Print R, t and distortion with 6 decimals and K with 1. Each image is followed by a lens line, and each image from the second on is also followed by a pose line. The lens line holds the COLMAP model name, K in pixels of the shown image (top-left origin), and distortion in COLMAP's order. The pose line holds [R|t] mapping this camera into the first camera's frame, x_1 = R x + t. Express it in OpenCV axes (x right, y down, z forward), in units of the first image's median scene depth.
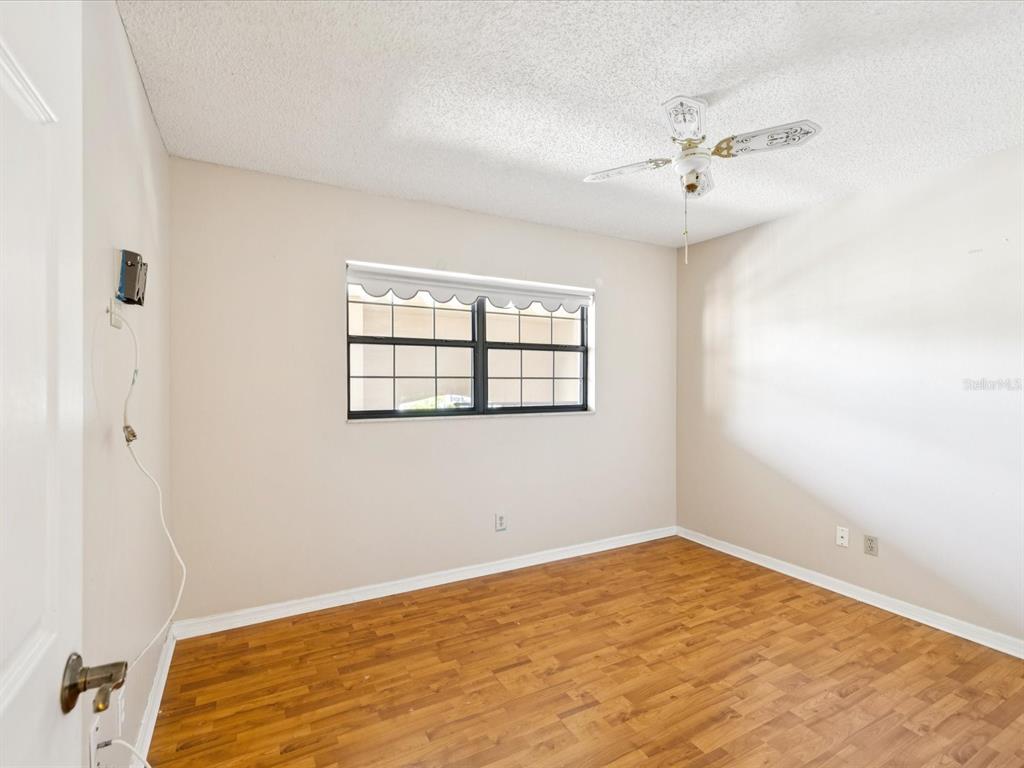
lens RADIAL K [[488.2, 0, 508.3], [0, 488.2, 384.7], [0, 0, 1]] dist [-0.000856, -0.000125]
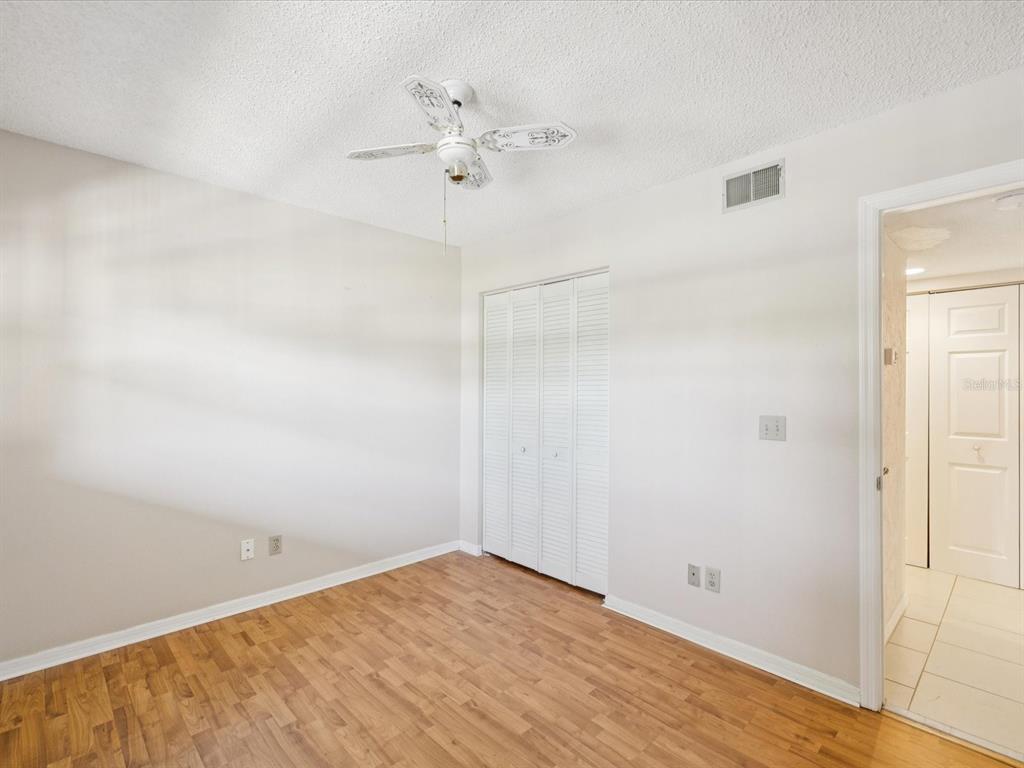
lens RADIAL K [[488.2, 0, 508.0], [0, 488.2, 383.6], [0, 0, 1]] dist [-0.000856, -0.000125]
pose [[-0.261950, 0.006224, 0.965061, -0.418303], [0.002628, 0.999980, -0.005736, -0.004859], [-0.965078, 0.001033, -0.261961, 0.871062]]
